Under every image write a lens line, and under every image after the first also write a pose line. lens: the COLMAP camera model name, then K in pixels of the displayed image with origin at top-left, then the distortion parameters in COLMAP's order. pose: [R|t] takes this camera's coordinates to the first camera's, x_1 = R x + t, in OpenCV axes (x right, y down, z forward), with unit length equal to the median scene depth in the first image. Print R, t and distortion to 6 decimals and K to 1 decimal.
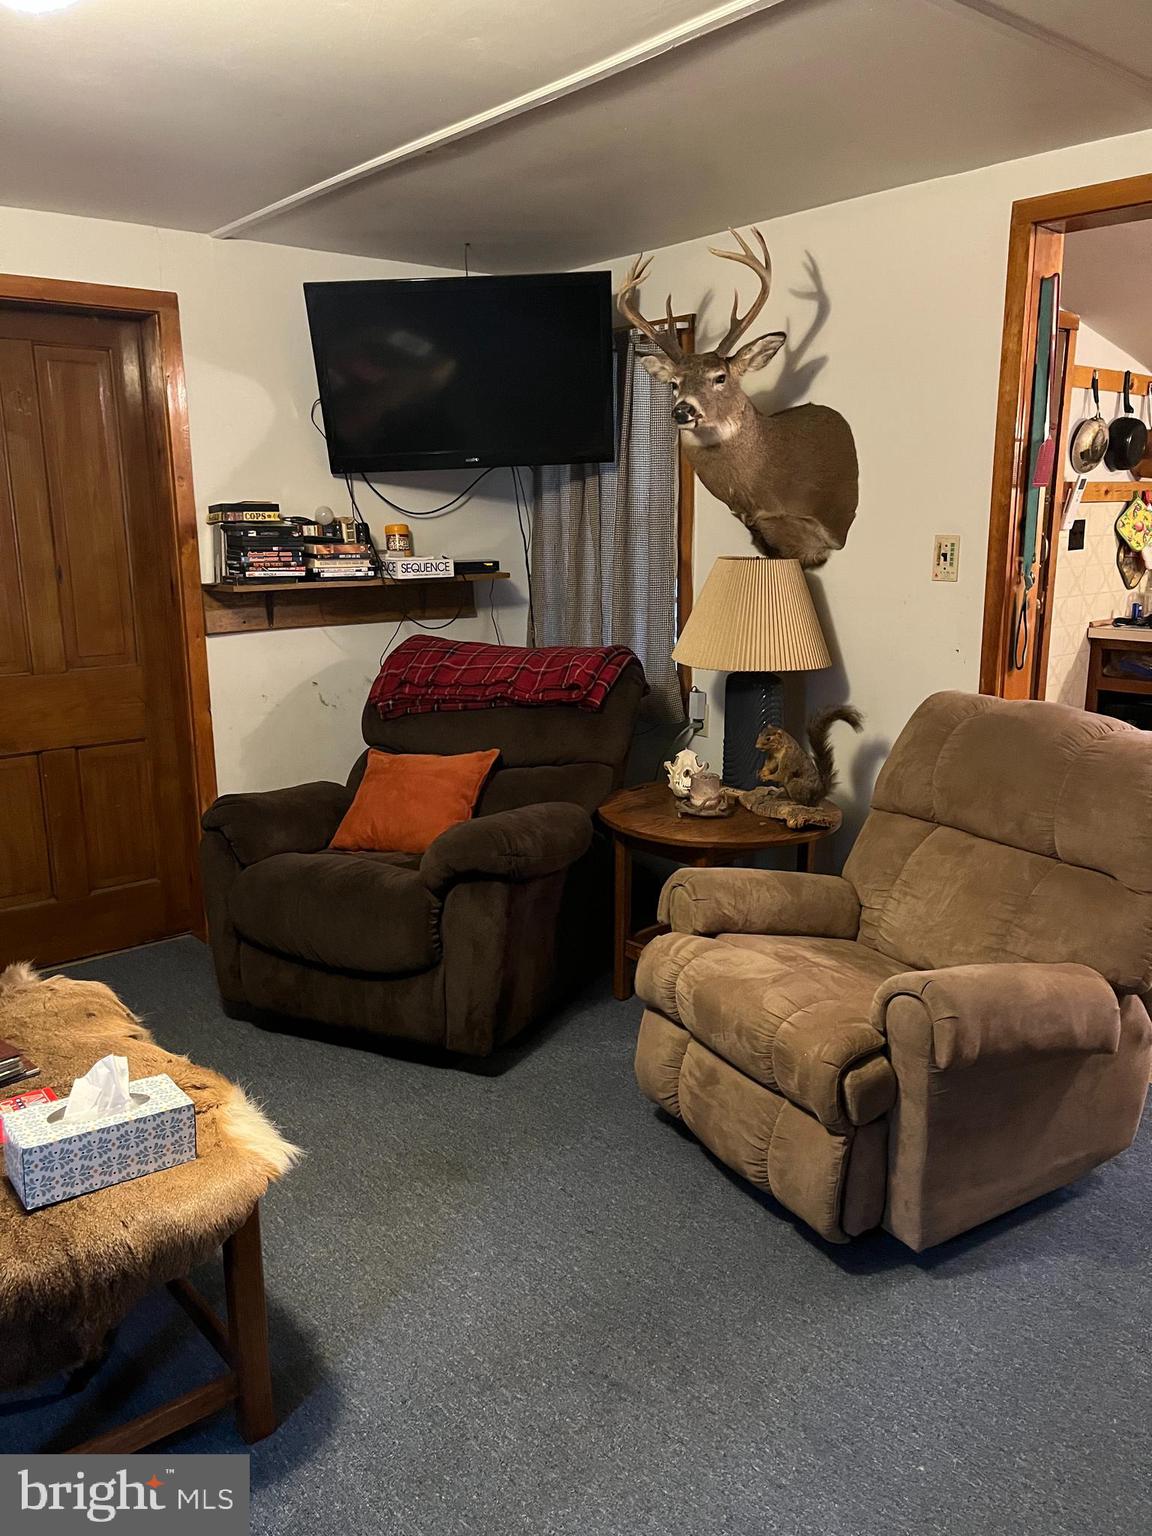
lens RADIAL K [[1154.3, 0, 569.0], [0, 1154.3, 772.8], [0, 0, 1]] dist [0.028543, -0.008165]
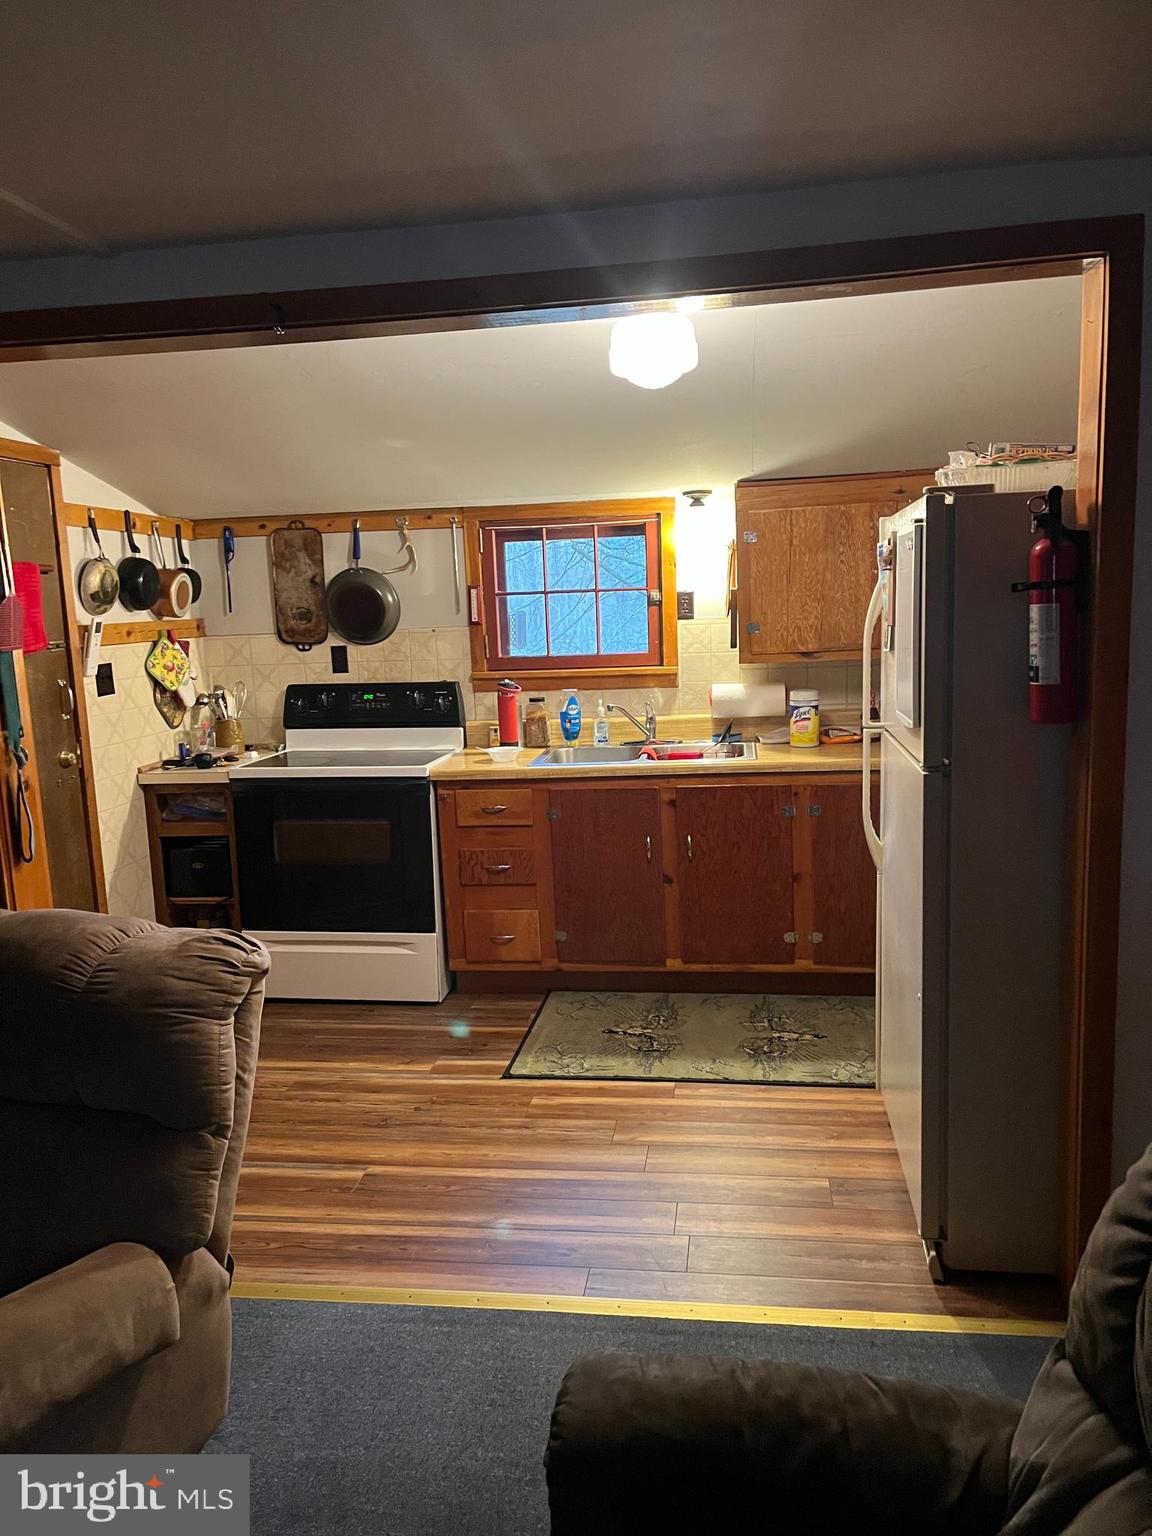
lens RADIAL K [[1154.3, 0, 581.9], [0, 1154.3, 771.8], [0, 0, 1]] dist [0.028543, -0.008165]
pose [[0.732073, -0.119110, 0.670732, 0.085545], [0.180752, 0.983267, -0.022671, -0.042353], [-0.656809, 0.137833, 0.741353, 0.070960]]
